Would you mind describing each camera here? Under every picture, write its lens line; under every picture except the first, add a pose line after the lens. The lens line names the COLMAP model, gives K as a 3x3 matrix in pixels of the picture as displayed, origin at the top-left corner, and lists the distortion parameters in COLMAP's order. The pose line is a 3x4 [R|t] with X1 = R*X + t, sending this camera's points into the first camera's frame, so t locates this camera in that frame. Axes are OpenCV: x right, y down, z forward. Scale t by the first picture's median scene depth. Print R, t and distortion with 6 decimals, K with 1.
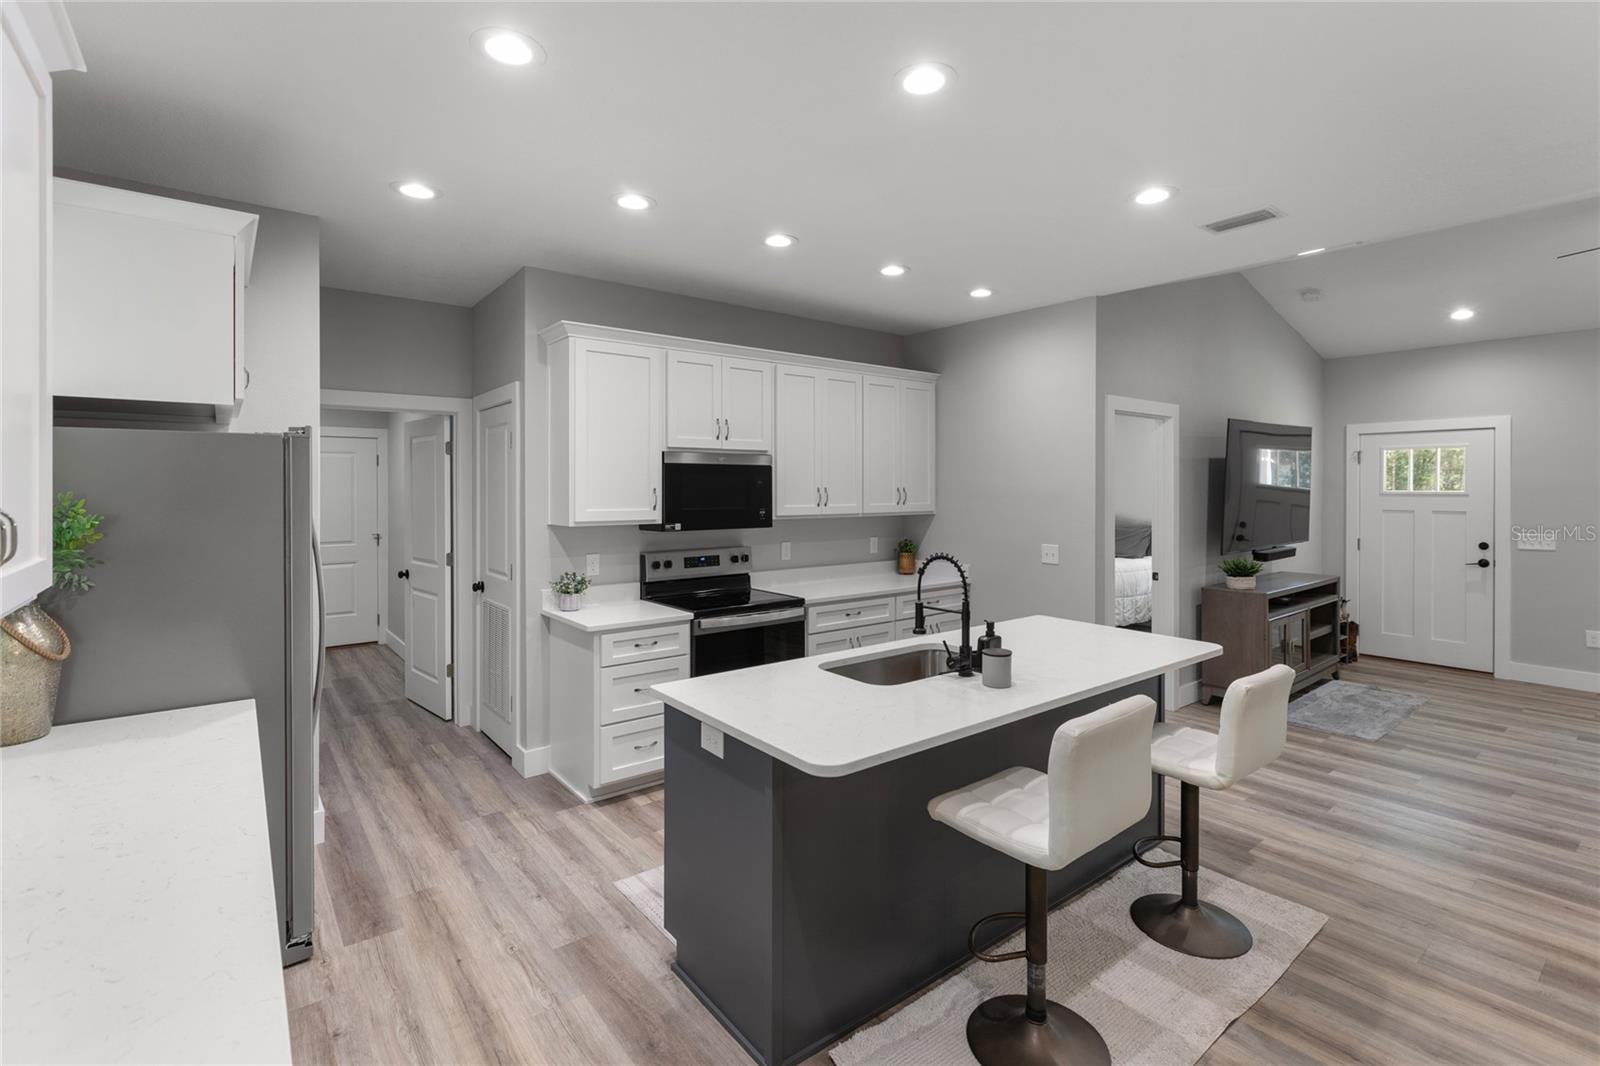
lens RADIAL K [[735.3, 0, 799.2], [0, 735.3, 493.3], [0, 0, 1]] dist [-0.003818, 0.000685]
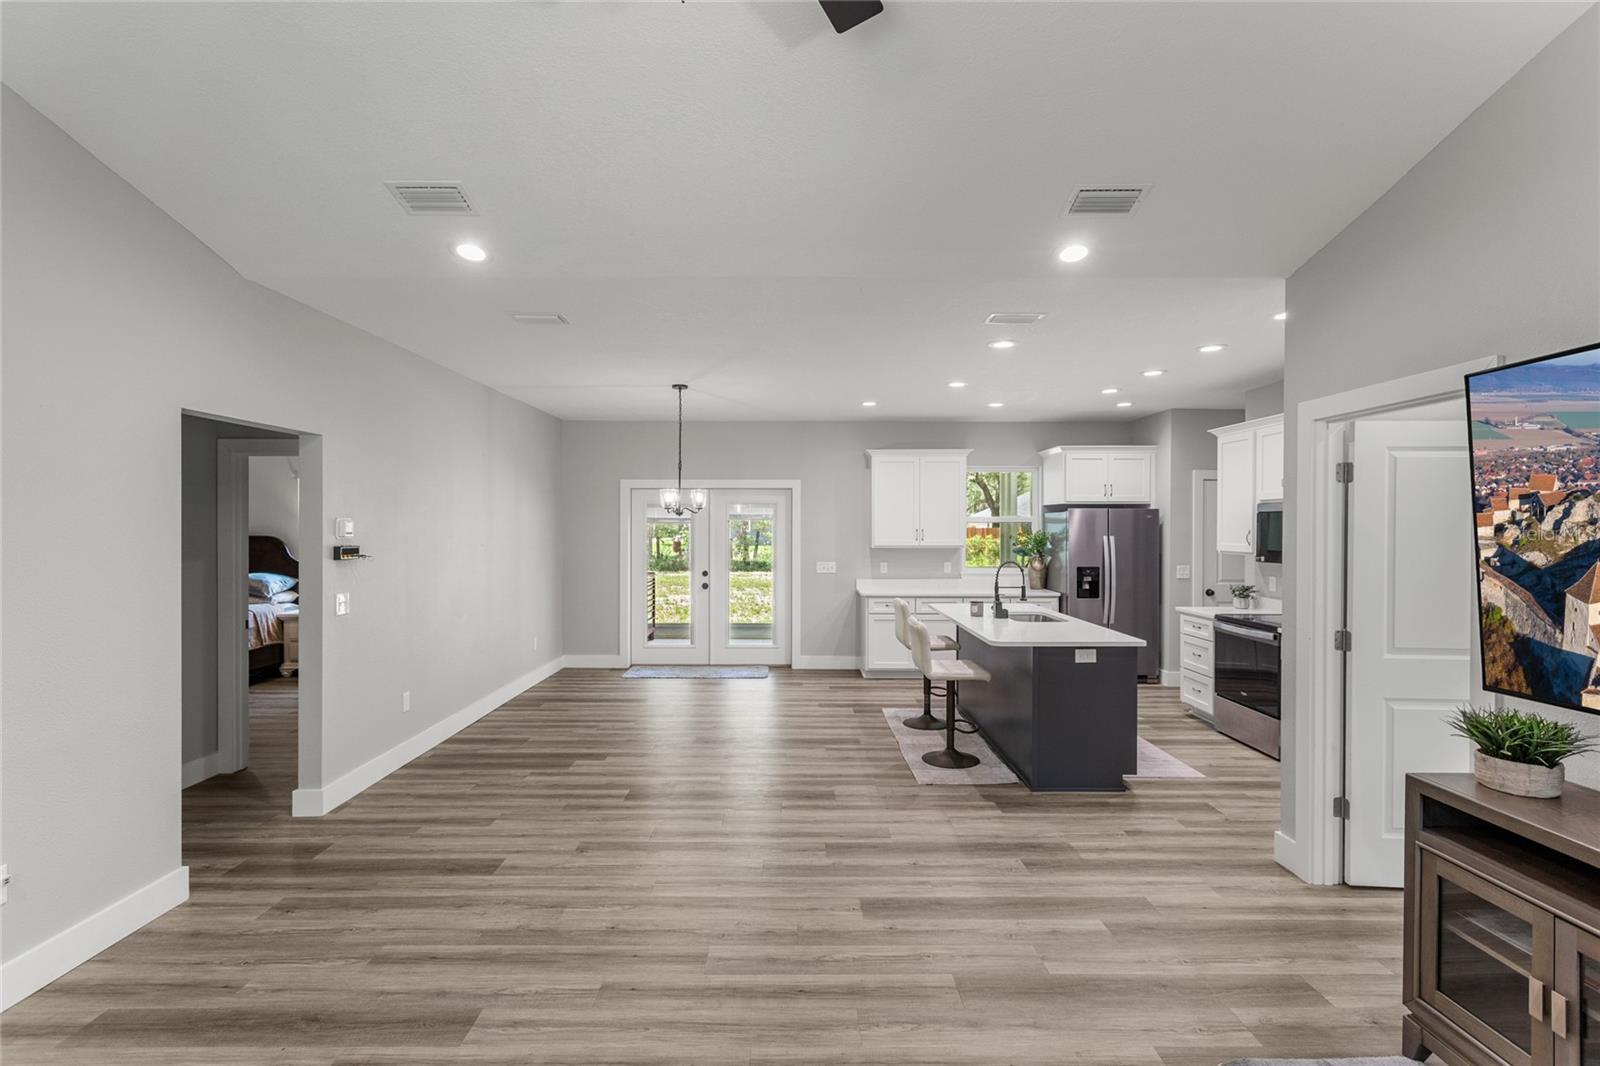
lens RADIAL K [[739.4, 0, 797.5], [0, 739.4, 527.7], [0, 0, 1]] dist [0.000772, 0.000138]
pose [[-0.613509, -0.000024, -0.789688, 1.369004], [-0.008537, 0.999942, 0.006602, -0.012790], [0.789641, 0.010791, -0.613474, 1.111024]]
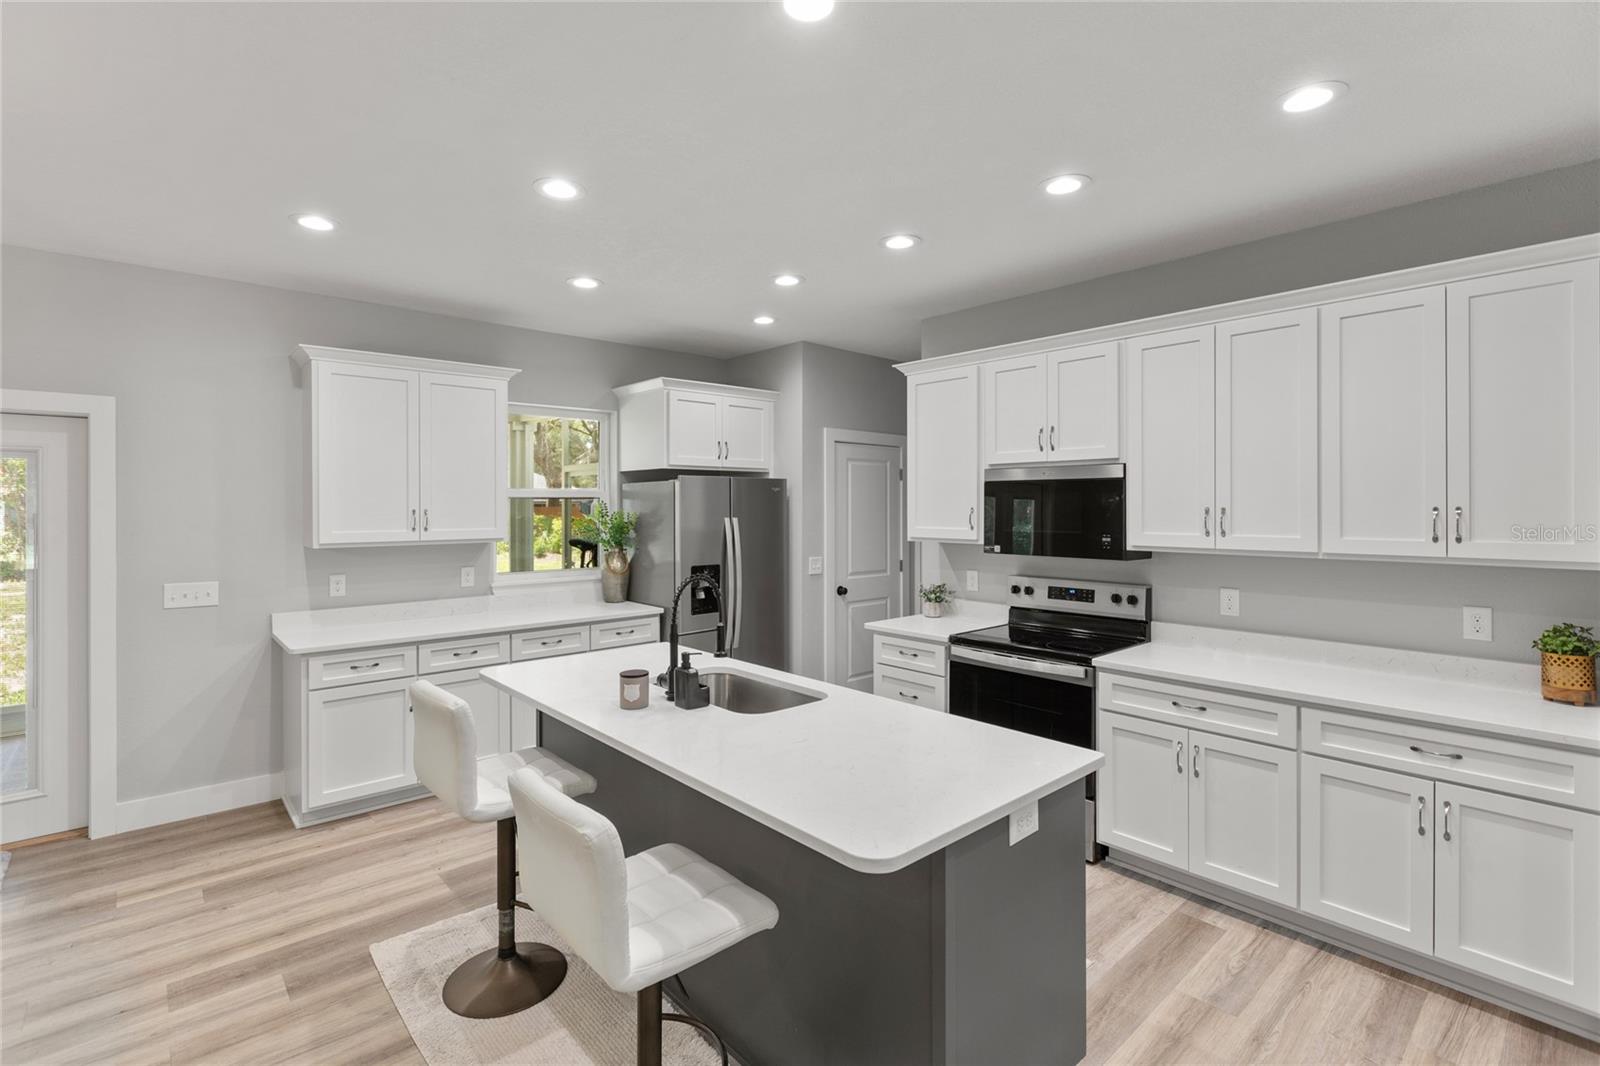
lens RADIAL K [[738.0, 0, 784.9], [0, 738.0, 504.6], [0, 0, 1]] dist [0.001212, 0.000157]
pose [[0.056808, -0.001588, -0.998384, 0.727798], [-0.006435, 0.999977, -0.001956, -0.006949], [0.998364, 0.006536, 0.056796, 0.649059]]
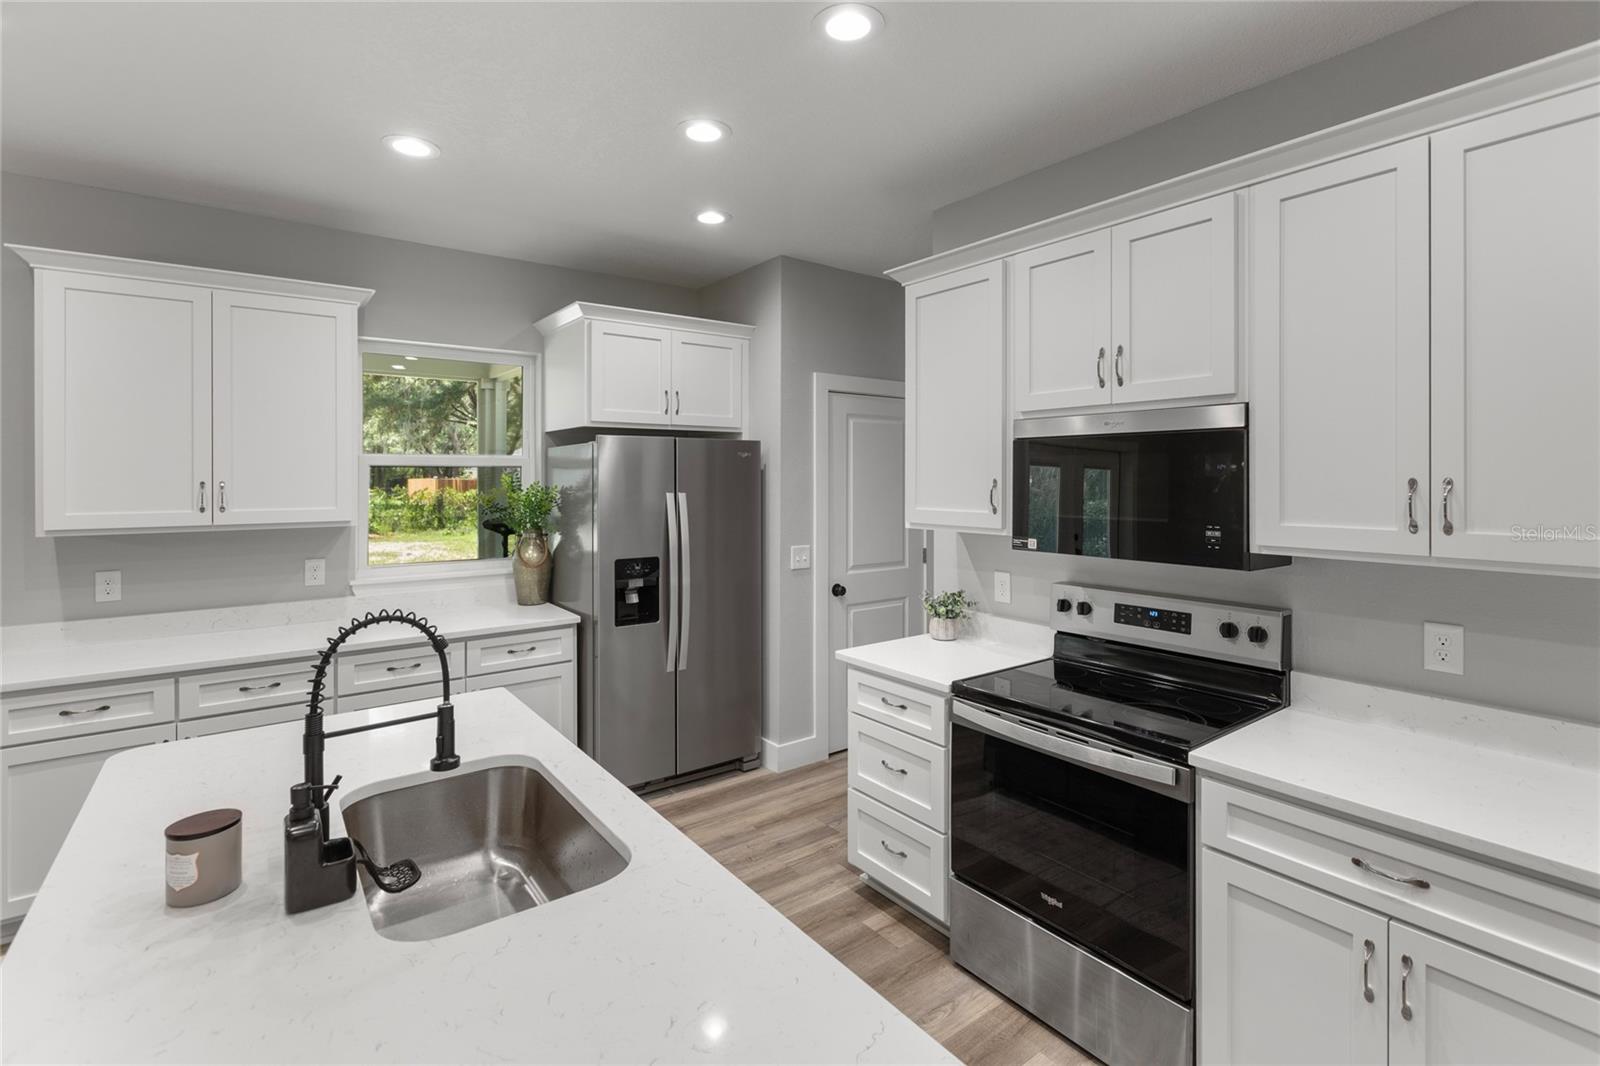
lens RADIAL K [[743.7, 0, 802.2], [0, 743.7, 478.3], [0, 0, 1]] dist [0.000970, 0.000079]
pose [[-0.019855, 0.000688, -0.999803, 0.424873], [-0.006562, 0.999978, 0.000819, -0.006801], [0.999781, 0.006577, -0.019850, 0.791552]]
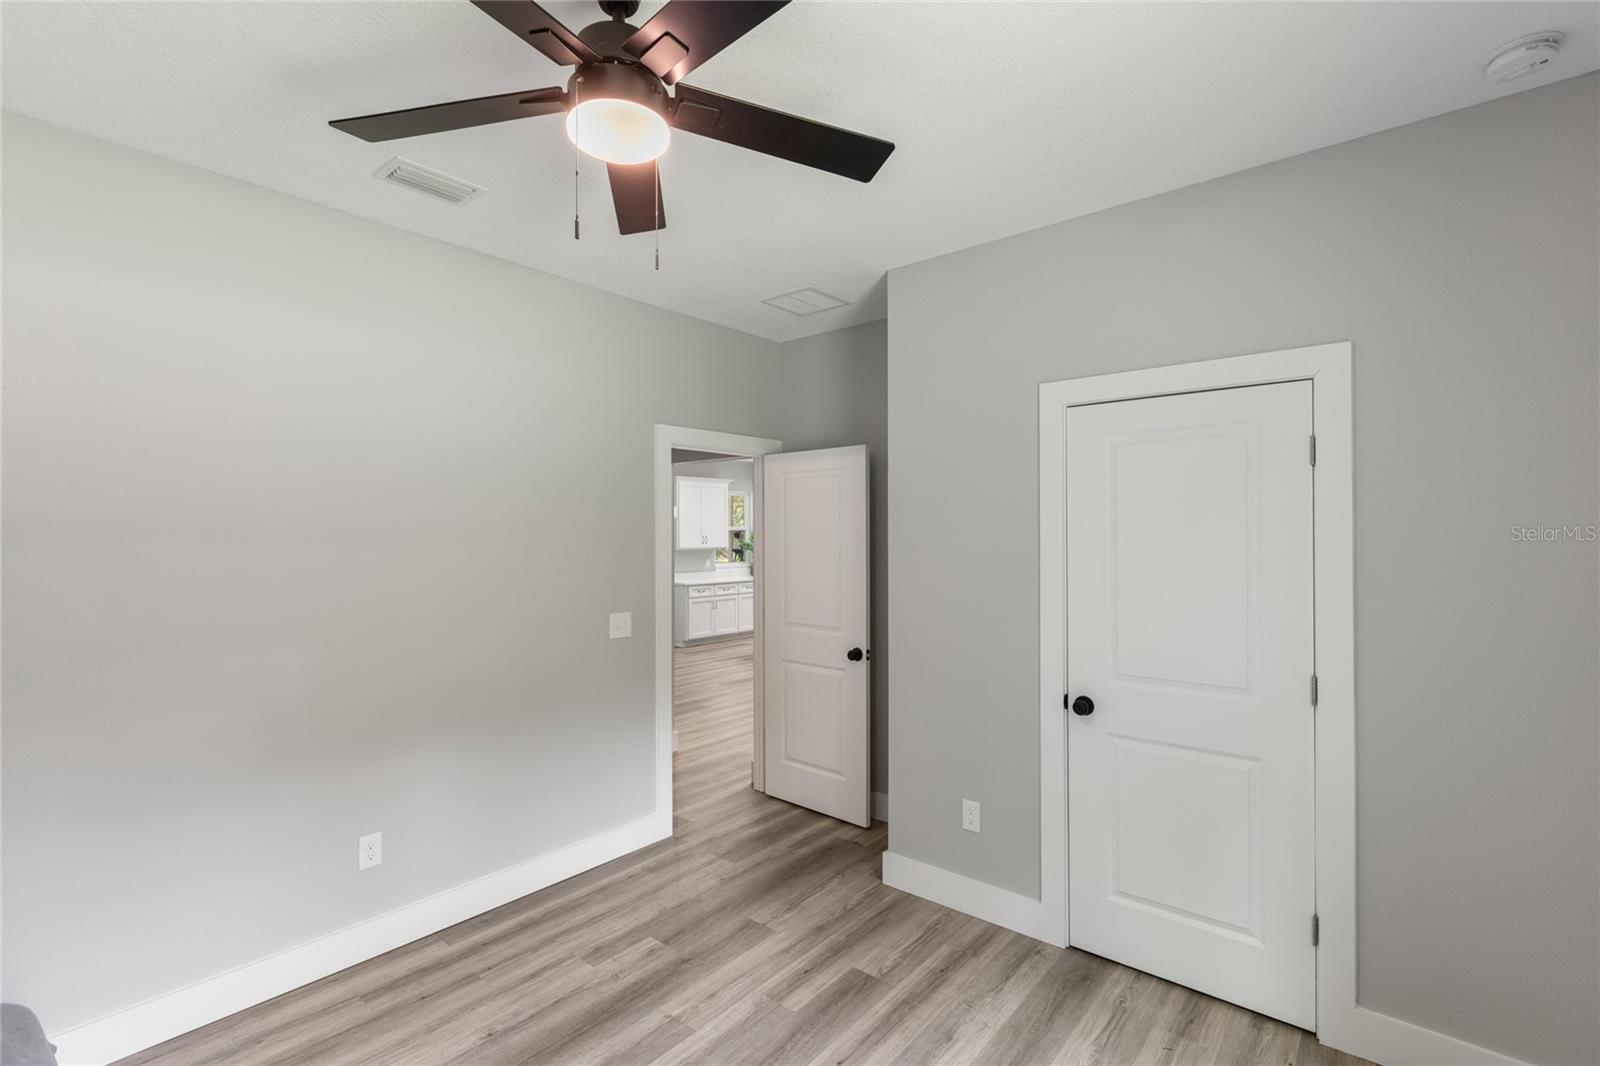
lens RADIAL K [[739.4, 0, 797.5], [0, 739.4, 527.7], [0, 0, 1]] dist [0.000772, 0.000138]
pose [[0.192320, -0.003818, -0.981325, 2.292811], [-0.003174, 0.999985, -0.004513, -0.017823], [0.981327, 0.003982, 0.192305, 0.056331]]
